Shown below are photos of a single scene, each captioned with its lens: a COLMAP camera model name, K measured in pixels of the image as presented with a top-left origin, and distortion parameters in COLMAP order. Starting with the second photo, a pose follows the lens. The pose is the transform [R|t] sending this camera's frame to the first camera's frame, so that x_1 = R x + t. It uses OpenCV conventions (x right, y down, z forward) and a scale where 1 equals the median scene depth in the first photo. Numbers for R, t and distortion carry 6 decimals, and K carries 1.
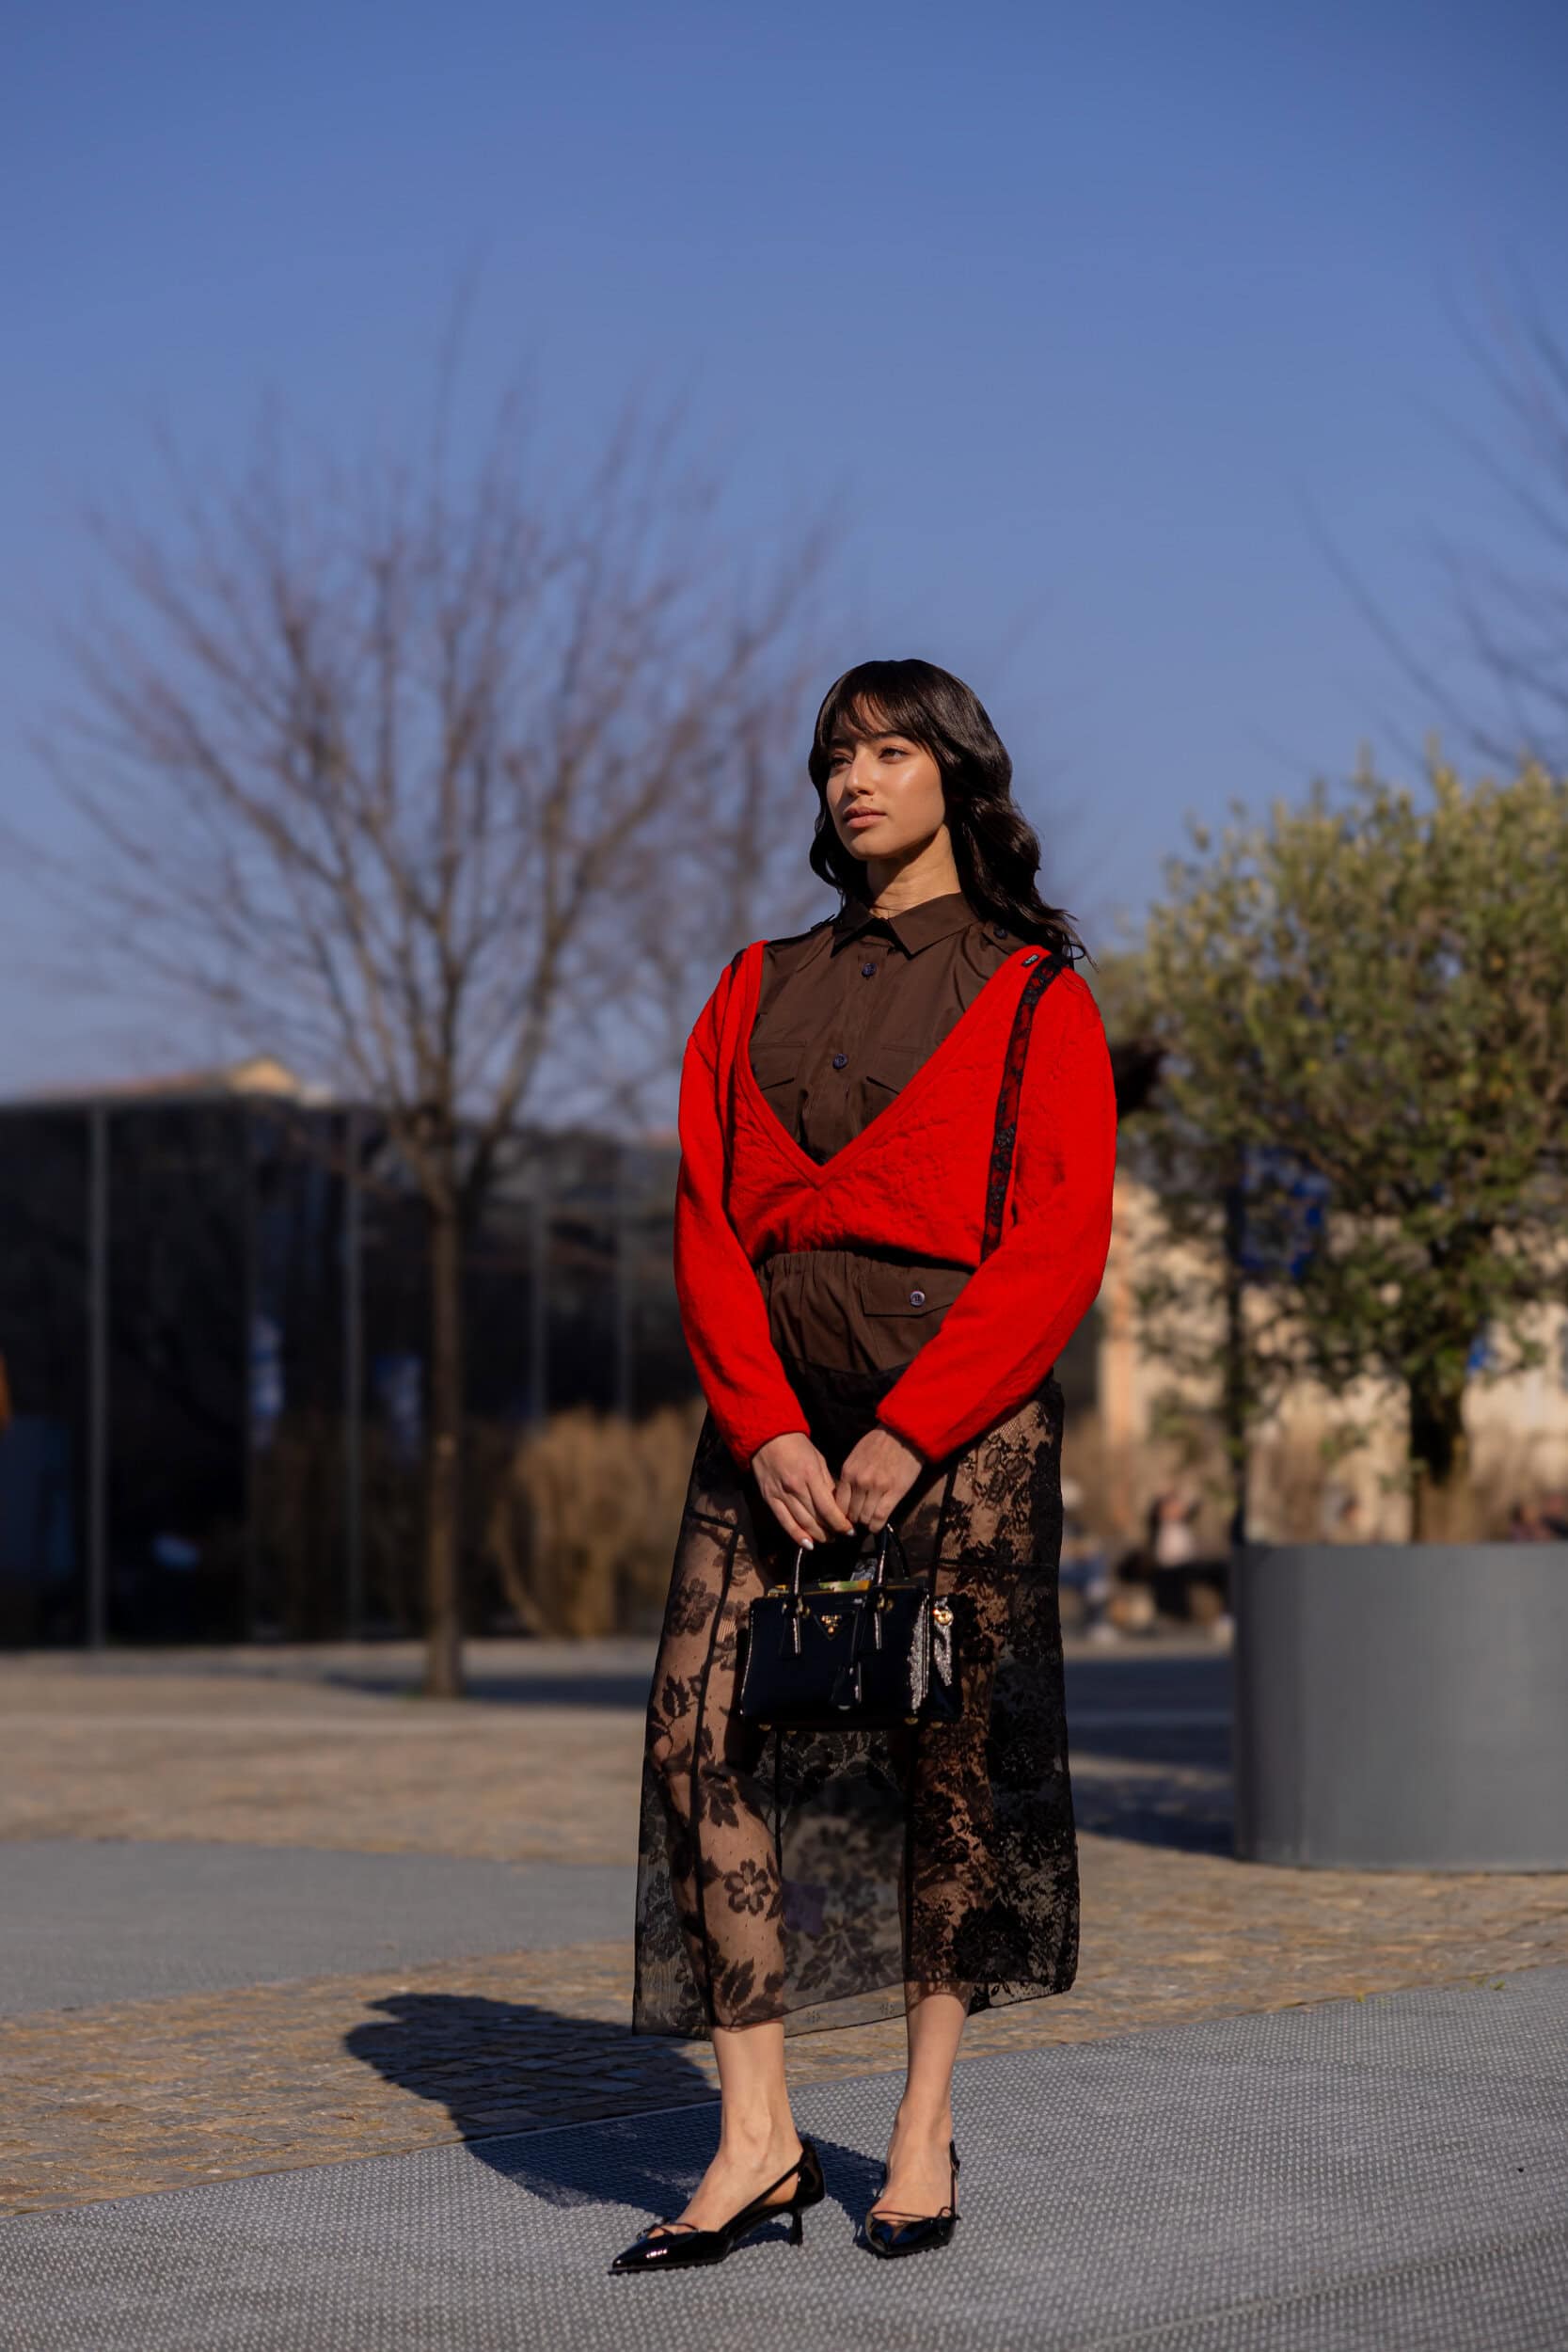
lens RADIAL K [[4518.2, 0, 785.2], [0, 4518.2, 1169.8], [0, 0, 1]] dist [0.040532, 0.000000]
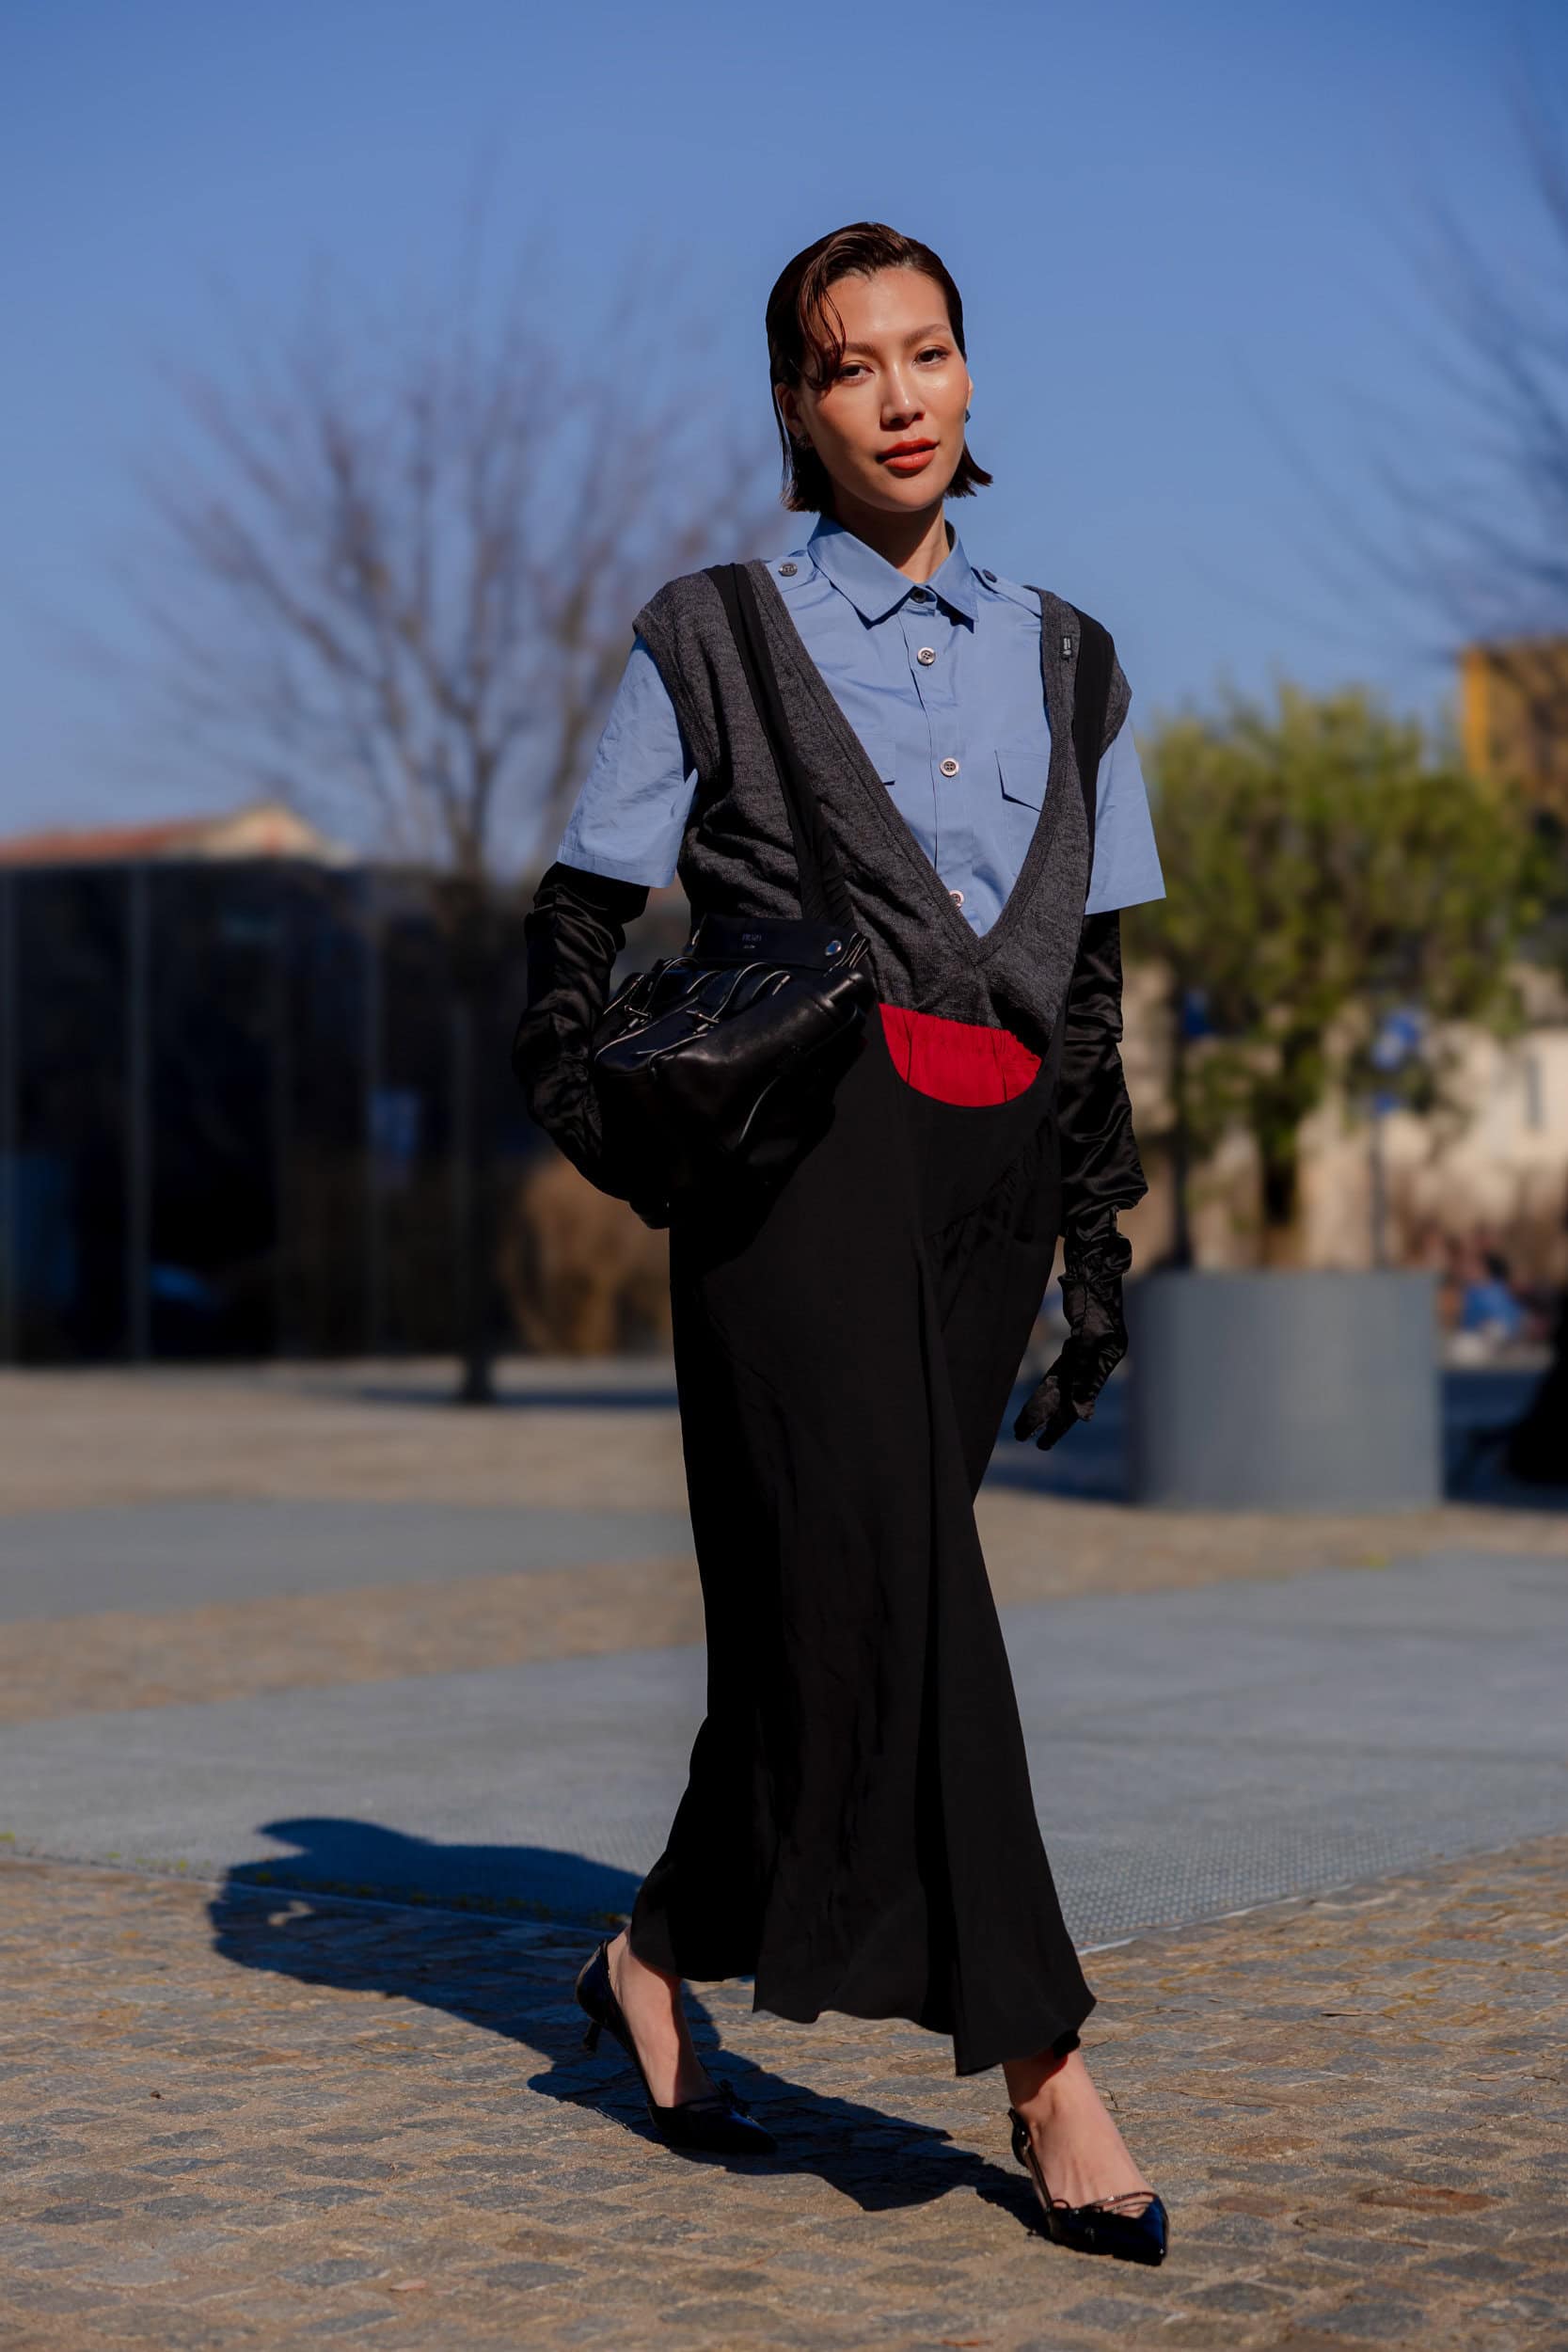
lens RADIAL K [[4518.2, 0, 773.8], [0, 4518.2, 1179.1], [0, 0, 1]] dist [0.040532, 0.000000]
pose [[0.999982, -0.005588, -0.002100, 0.000366], [0.005709, 0.998007, 0.062847, -0.011225], [0.001744, -0.062858, 0.998021, -0.131892]]
